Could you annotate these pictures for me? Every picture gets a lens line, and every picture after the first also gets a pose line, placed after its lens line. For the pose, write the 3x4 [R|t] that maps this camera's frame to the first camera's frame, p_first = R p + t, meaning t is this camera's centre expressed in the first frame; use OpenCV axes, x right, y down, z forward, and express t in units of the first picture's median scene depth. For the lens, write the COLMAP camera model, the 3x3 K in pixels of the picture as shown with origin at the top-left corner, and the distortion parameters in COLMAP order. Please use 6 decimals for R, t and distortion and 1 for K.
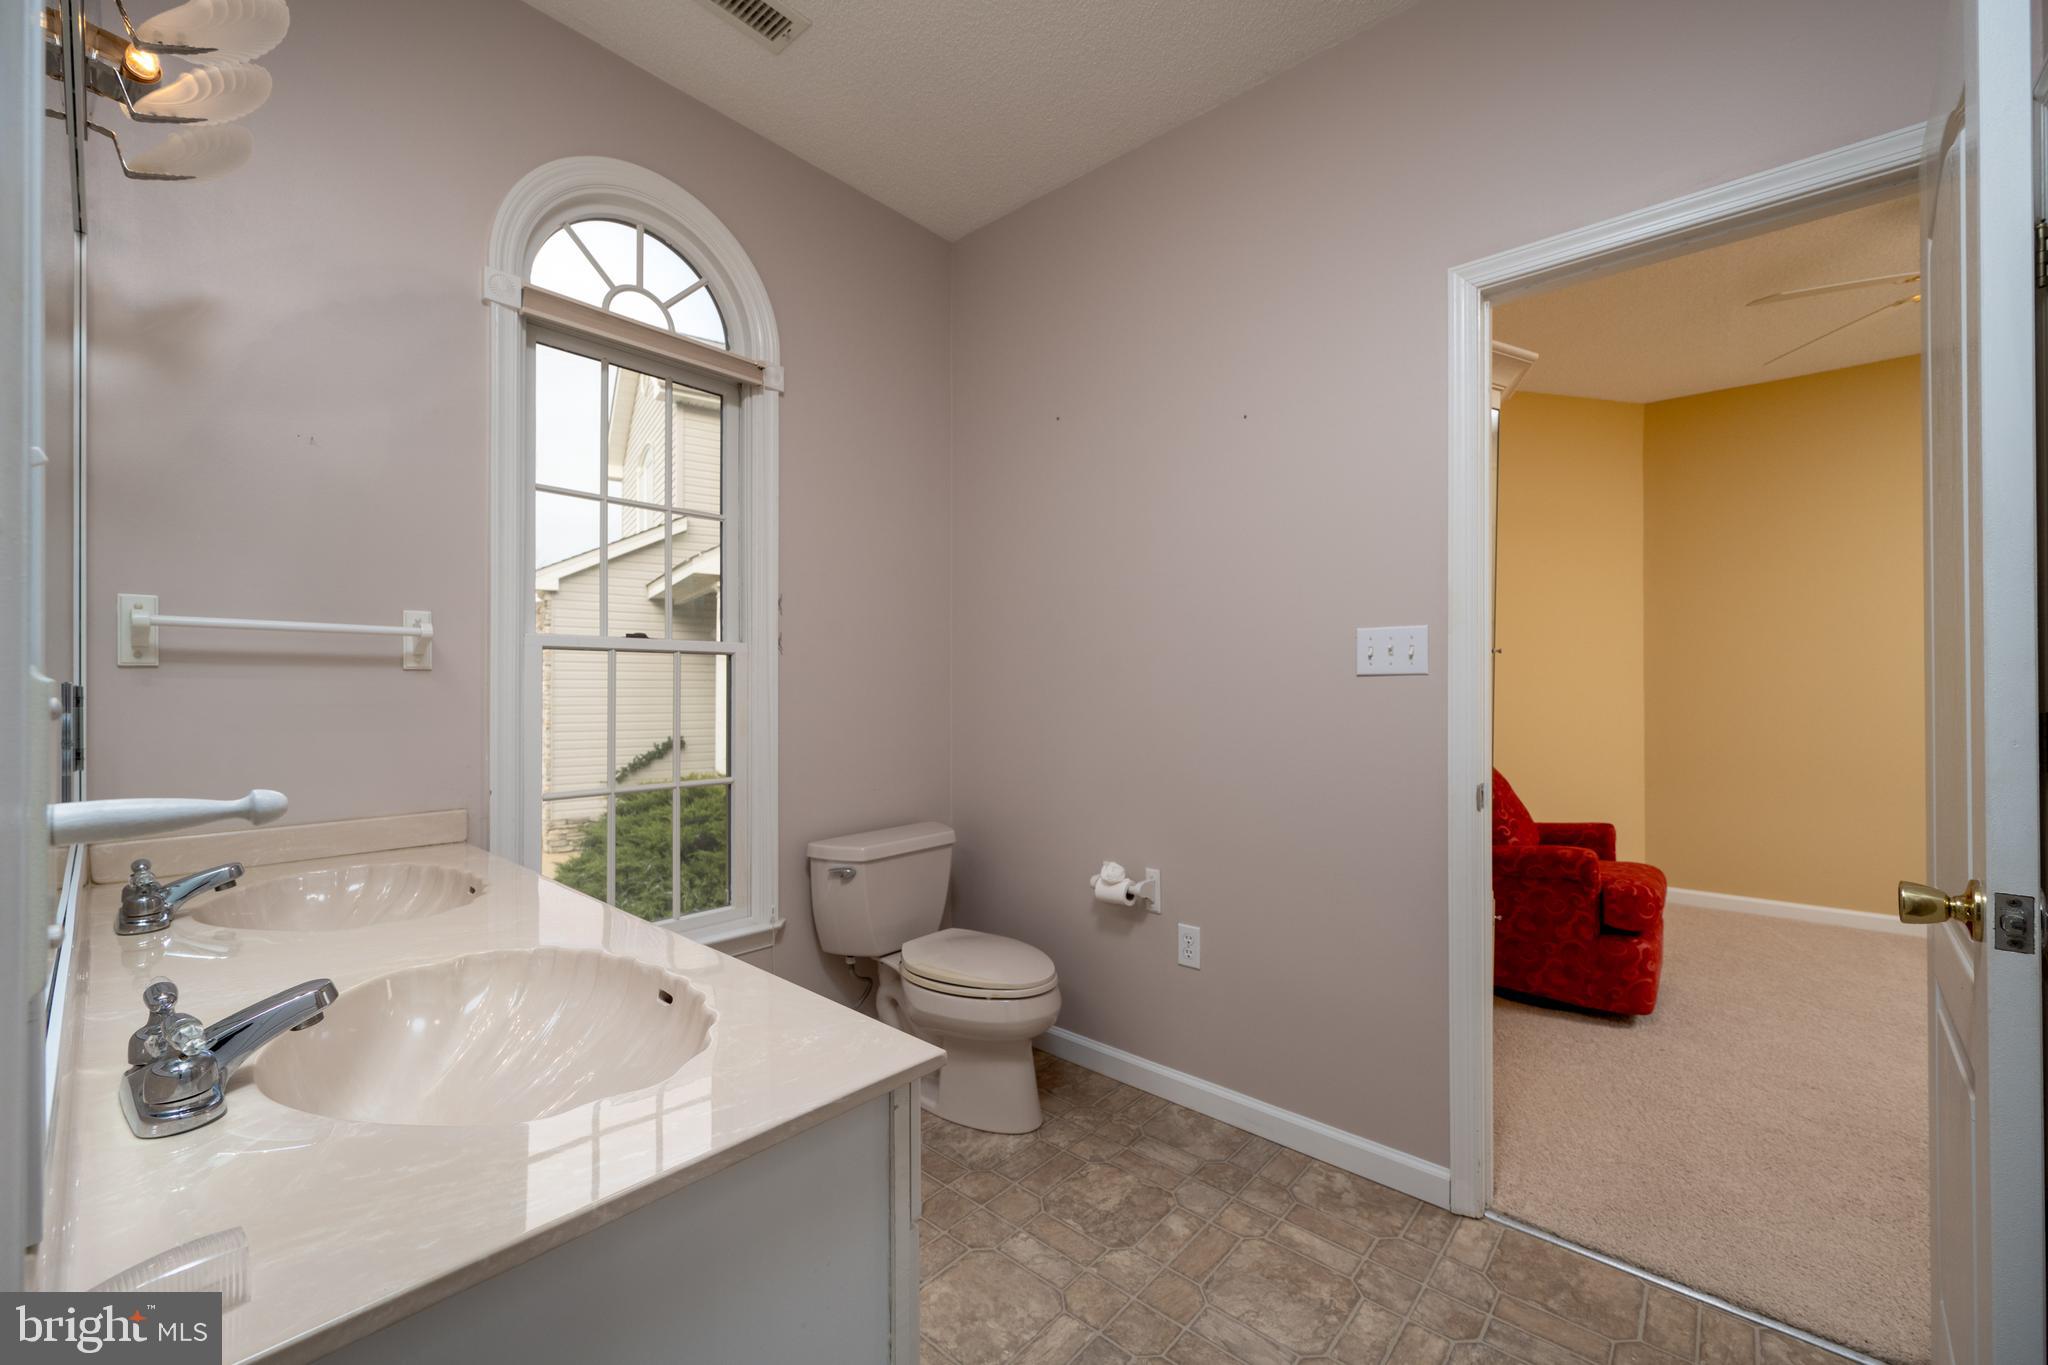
lens RADIAL K [[820.9, 0, 1024.0], [0, 820.9, 682.5], [0, 0, 1]] dist [0.000695, 0.000033]
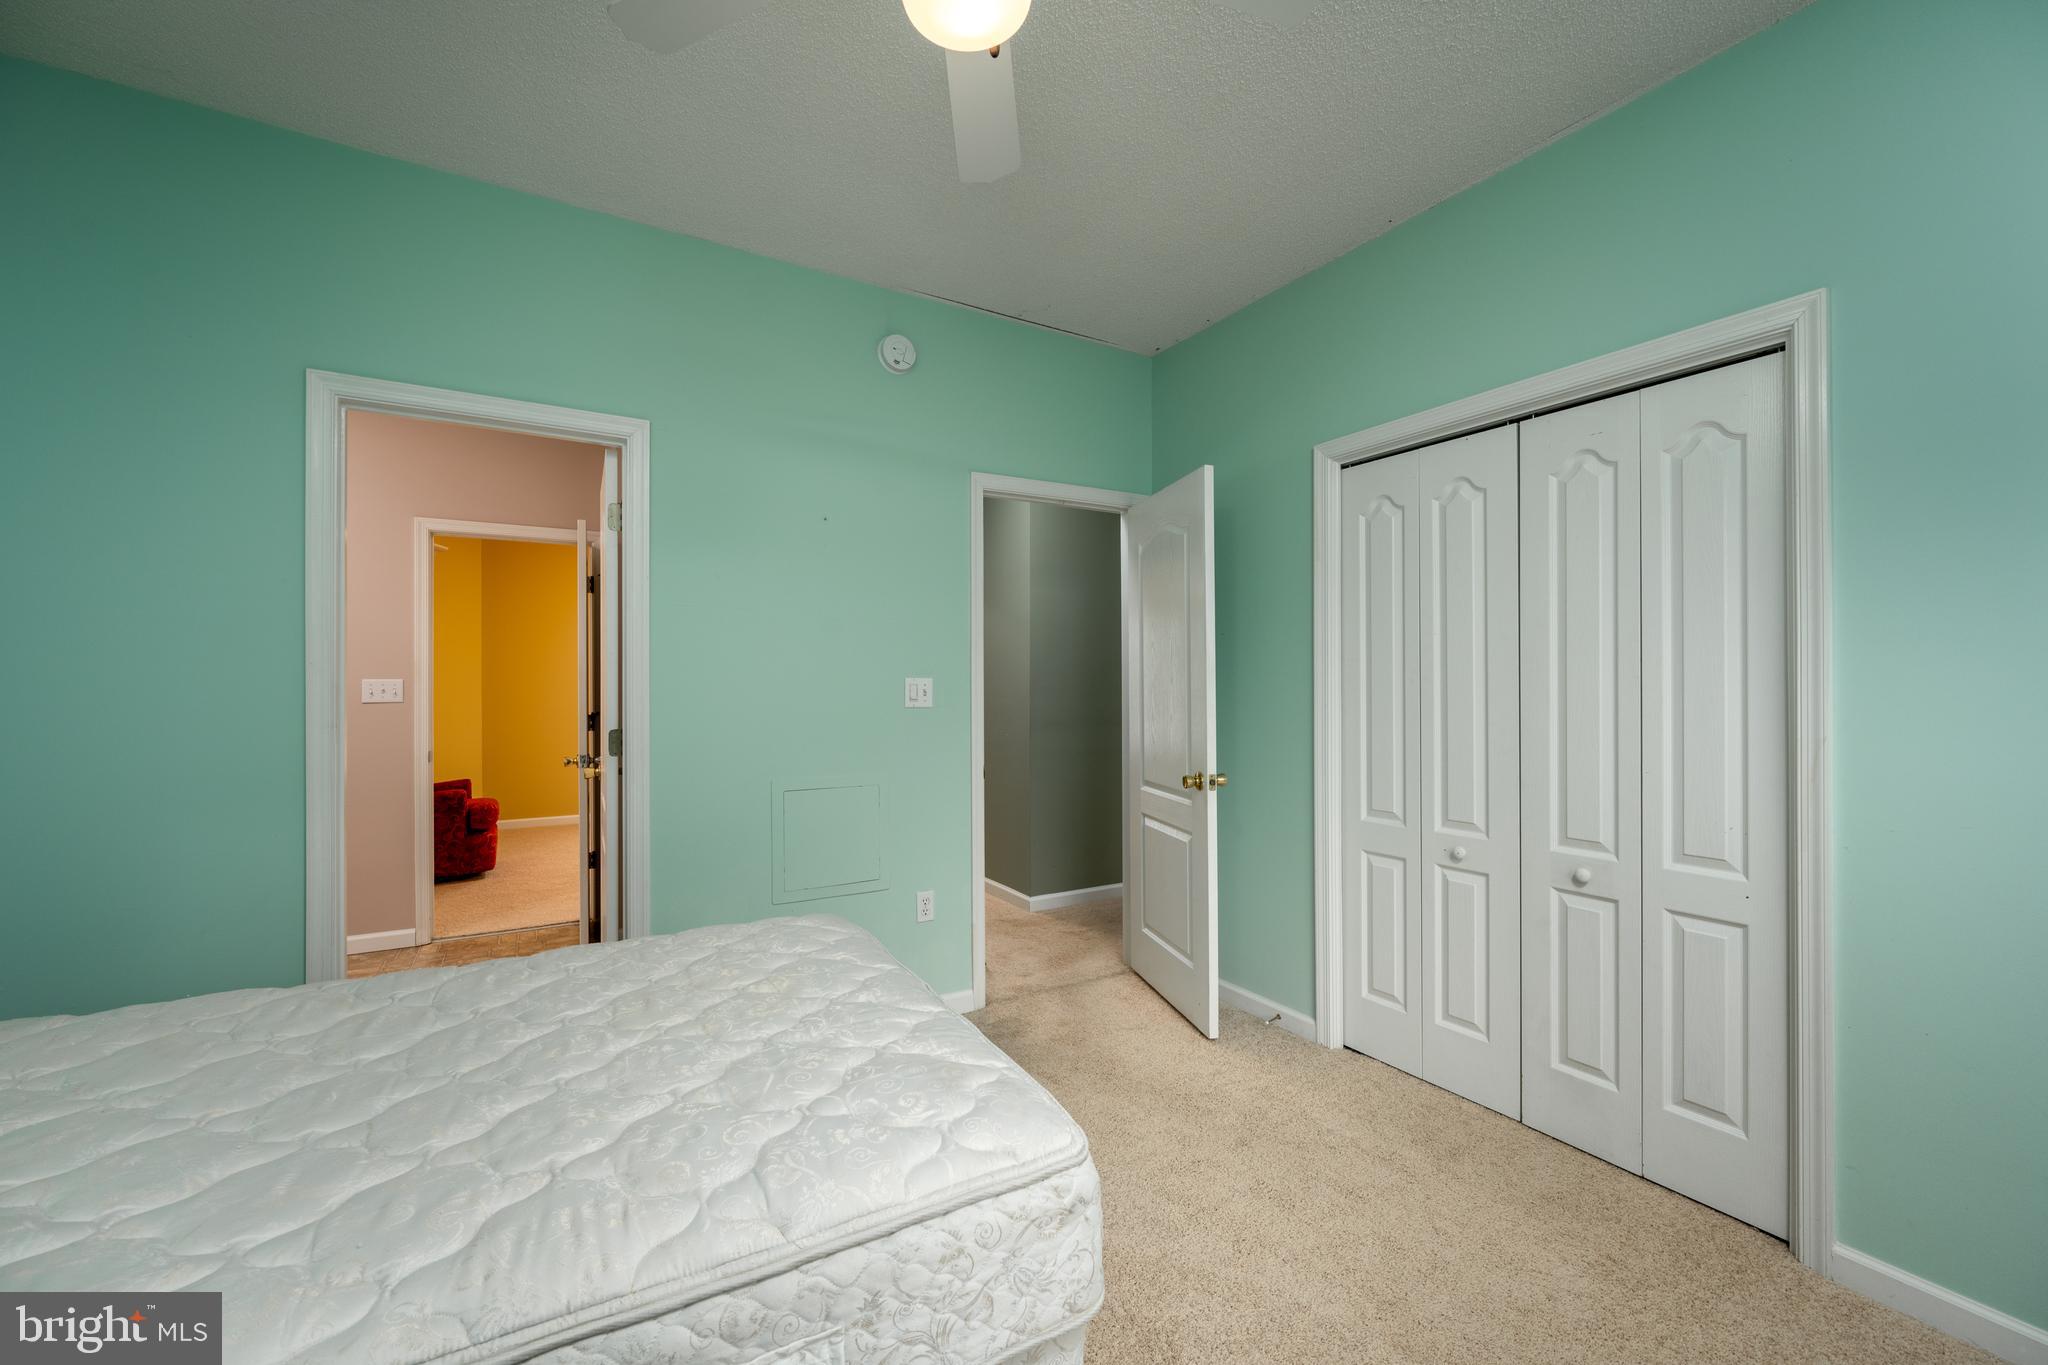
lens RADIAL K [[820.9, 0, 1024.0], [0, 820.9, 682.5], [0, 0, 1]] dist [0.000695, 0.000033]
pose [[0.313548, -0.001173, 0.949572, -0.703828], [0.004218, 0.999991, -0.000158, -0.036806], [-0.949563, 0.004055, 0.313550, -0.824901]]
